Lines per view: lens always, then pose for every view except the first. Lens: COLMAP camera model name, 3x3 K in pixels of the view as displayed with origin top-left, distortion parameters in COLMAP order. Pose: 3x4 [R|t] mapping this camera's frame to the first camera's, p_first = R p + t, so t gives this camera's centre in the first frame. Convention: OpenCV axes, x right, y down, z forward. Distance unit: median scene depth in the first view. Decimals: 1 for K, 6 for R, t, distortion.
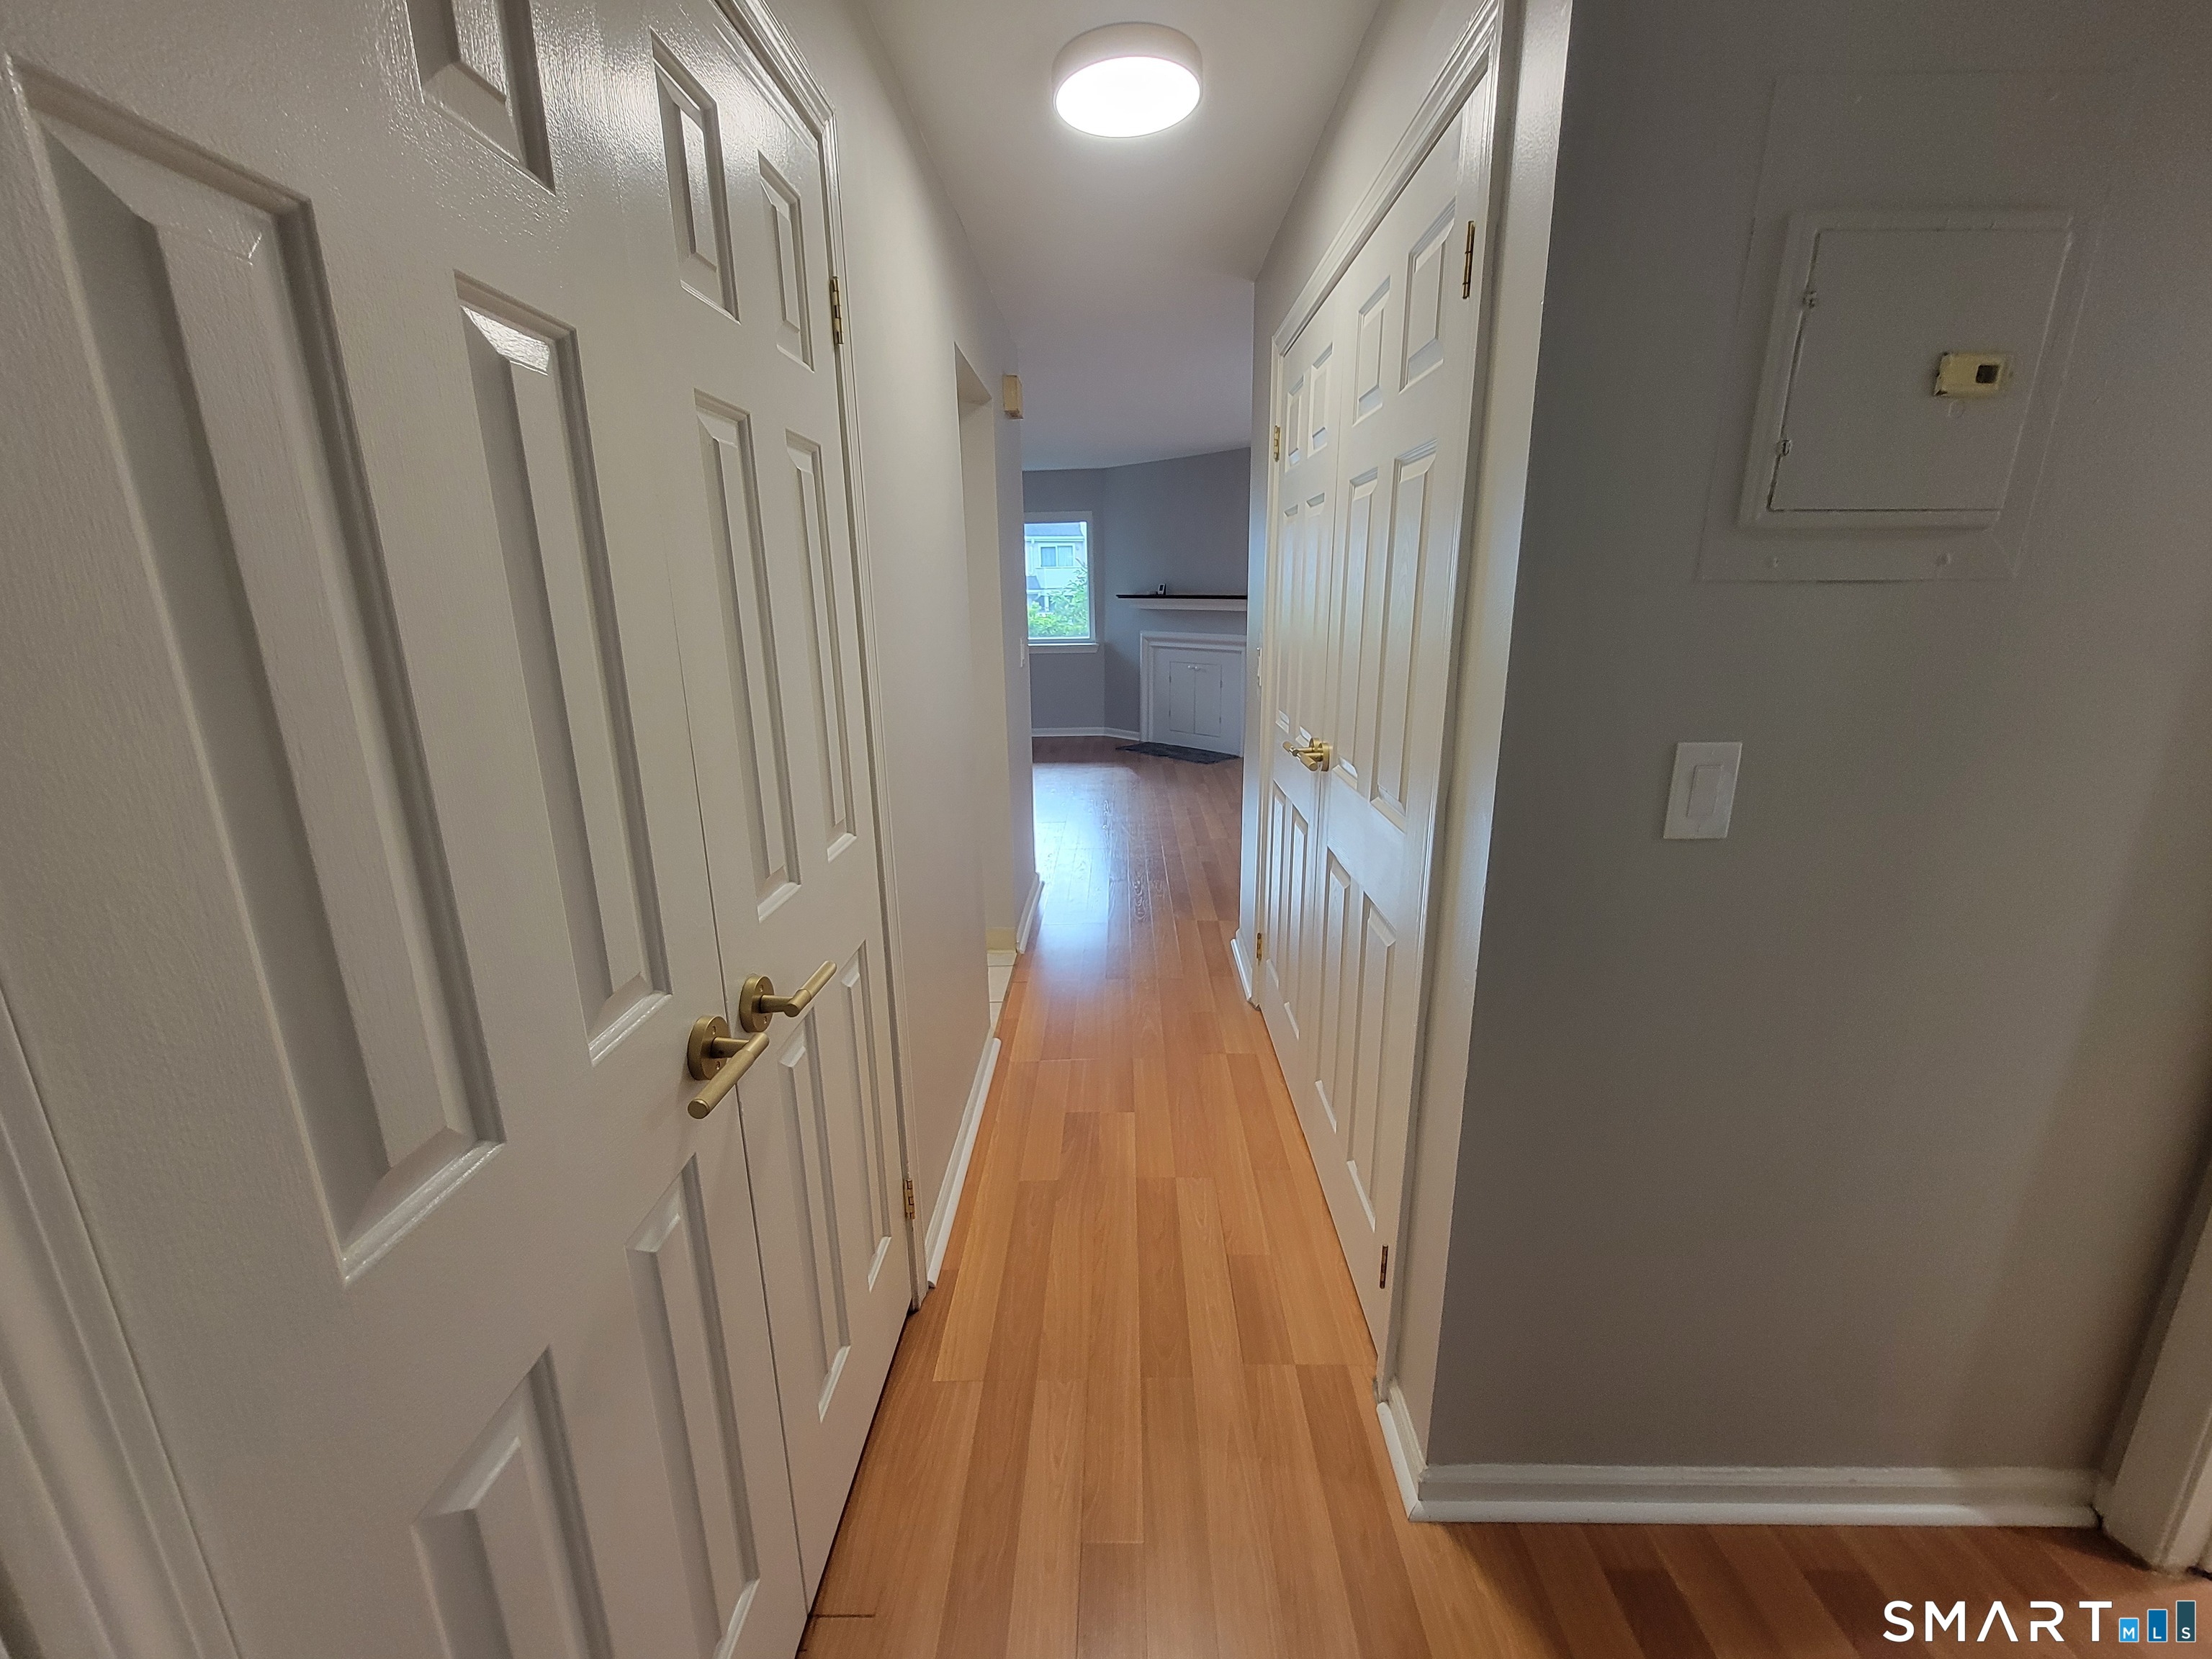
lens RADIAL K [[903.4, 0, 1115.4], [0, 903.4, 832.4], [0, 0, 1]] dist [-0.001103, 0.001963]
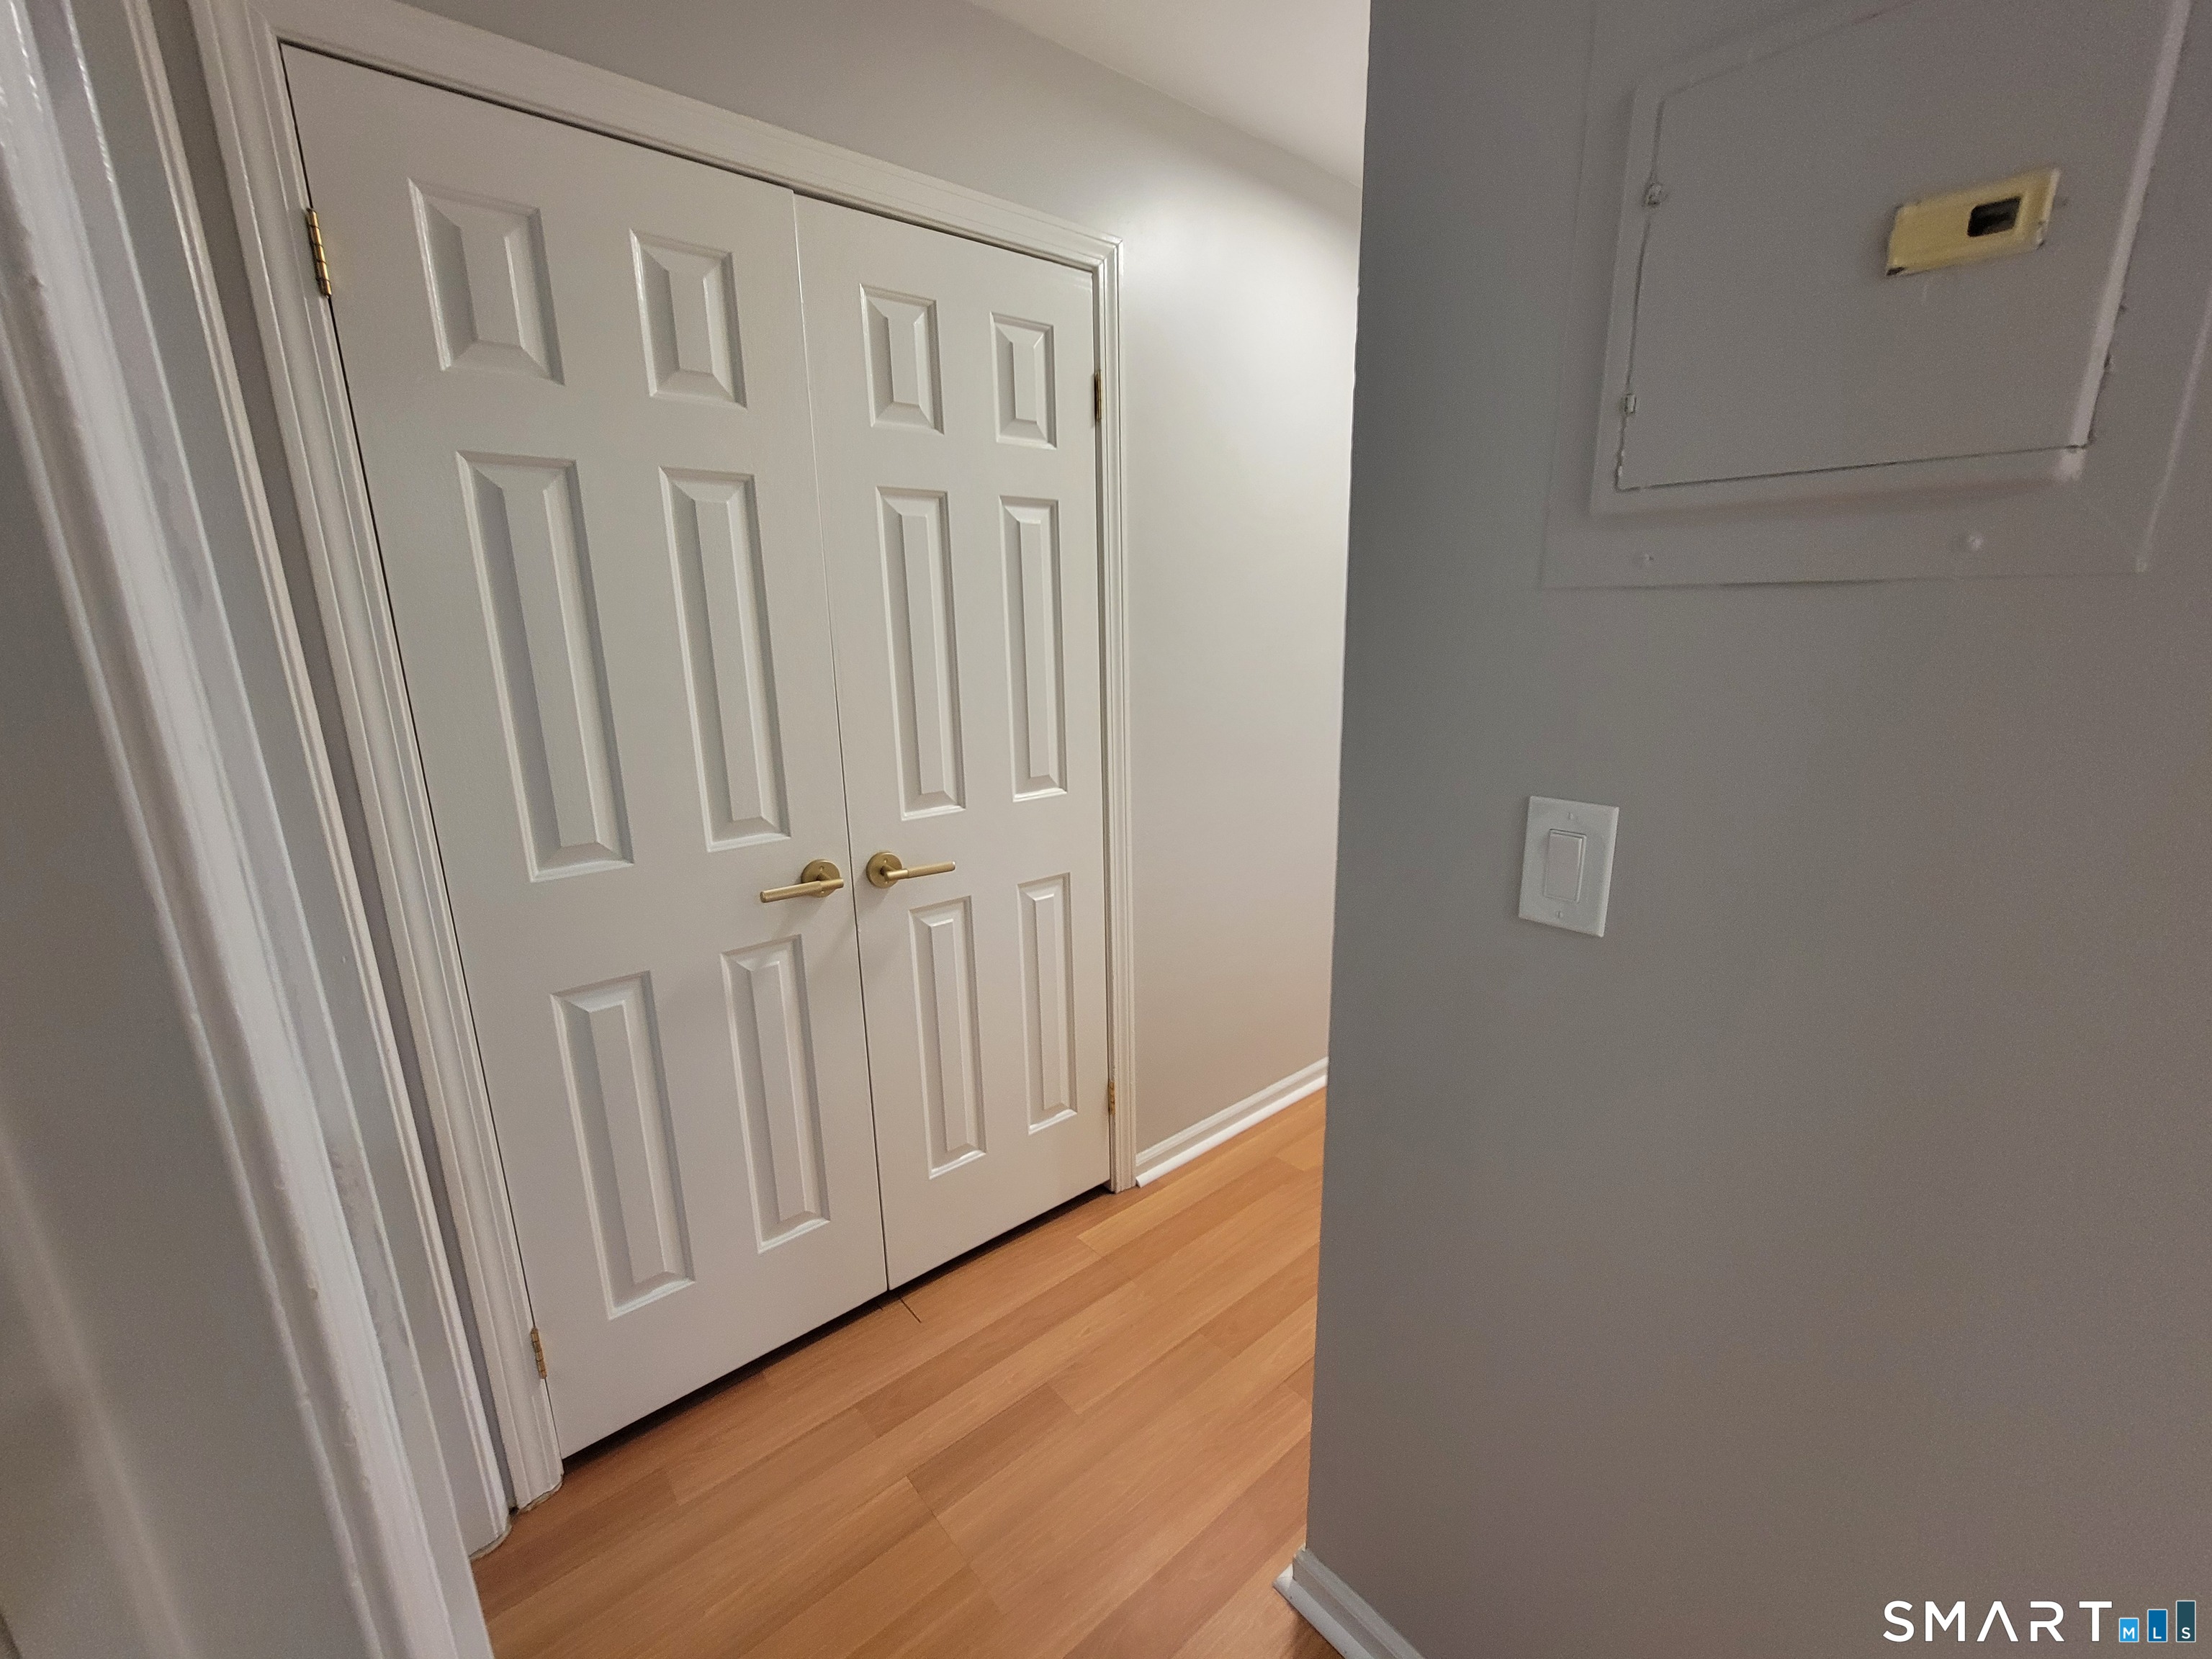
lens RADIAL K [[903.4, 0, 1106.5], [0, 903.4, 832.8], [0, 0, 1]] dist [-0.001103, 0.001963]
pose [[0.651365, 0.178956, -0.737359, 1.019220], [-0.184166, 0.980017, 0.075161, -0.063883], [0.736075, 0.086839, 0.671306, 0.227042]]
